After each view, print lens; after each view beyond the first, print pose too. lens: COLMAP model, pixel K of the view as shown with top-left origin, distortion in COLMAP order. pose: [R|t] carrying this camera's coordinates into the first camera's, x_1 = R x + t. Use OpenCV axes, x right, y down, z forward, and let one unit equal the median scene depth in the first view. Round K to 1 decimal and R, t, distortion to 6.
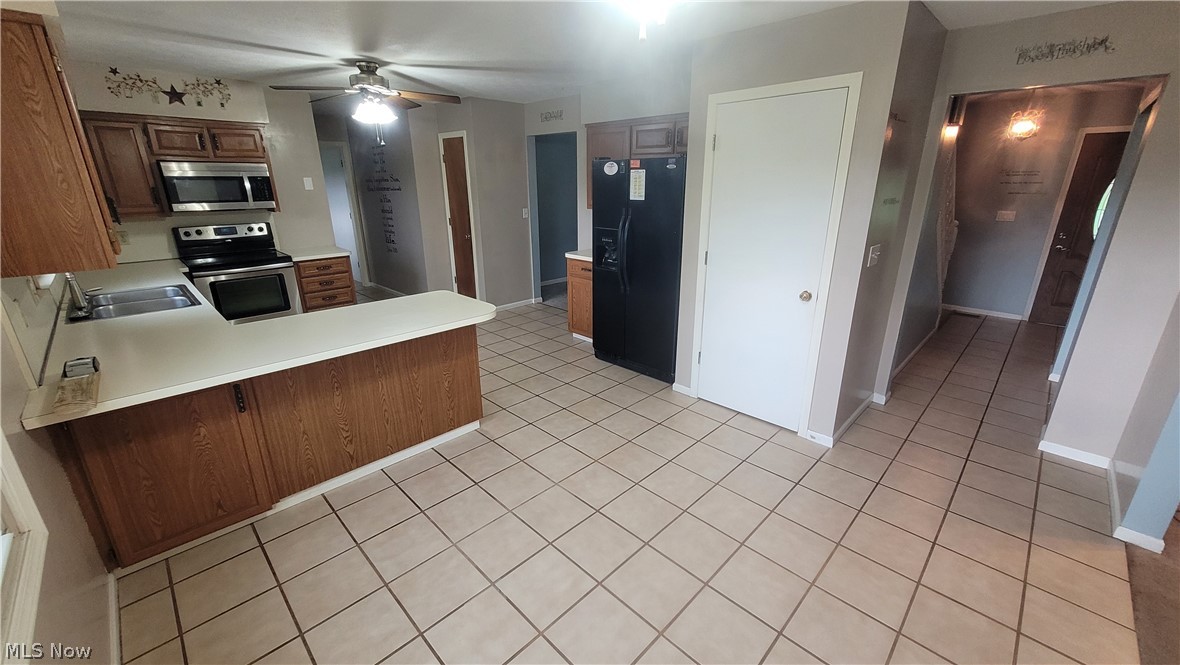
lens RADIAL K [[464.8, 0, 597.4], [0, 464.8, 330.6], [0, 0, 1]] dist [0.004211, -0.000169]
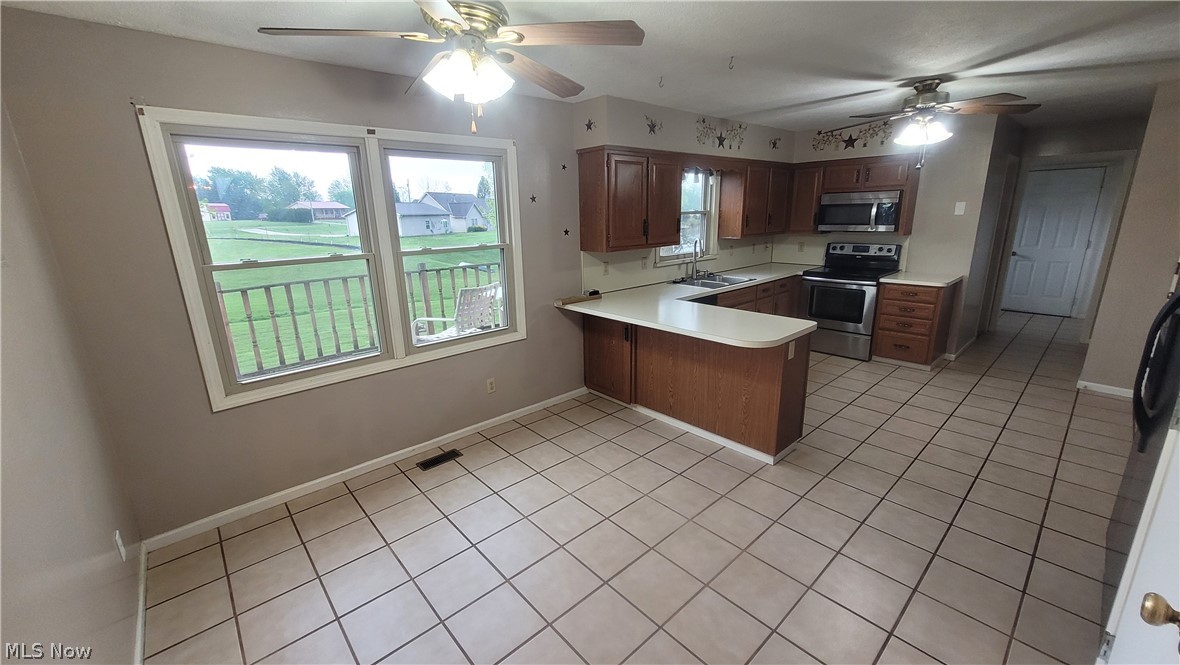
lens RADIAL K [[464.8, 0, 590.3], [0, 464.8, 332.9], [0, 0, 1]] dist [0.004211, -0.000169]
pose [[-0.061619, 0.252486, -0.965637, 0.505445], [-0.287241, 0.922059, 0.259421, -0.146170], [0.955874, 0.293356, 0.015708, 0.448909]]
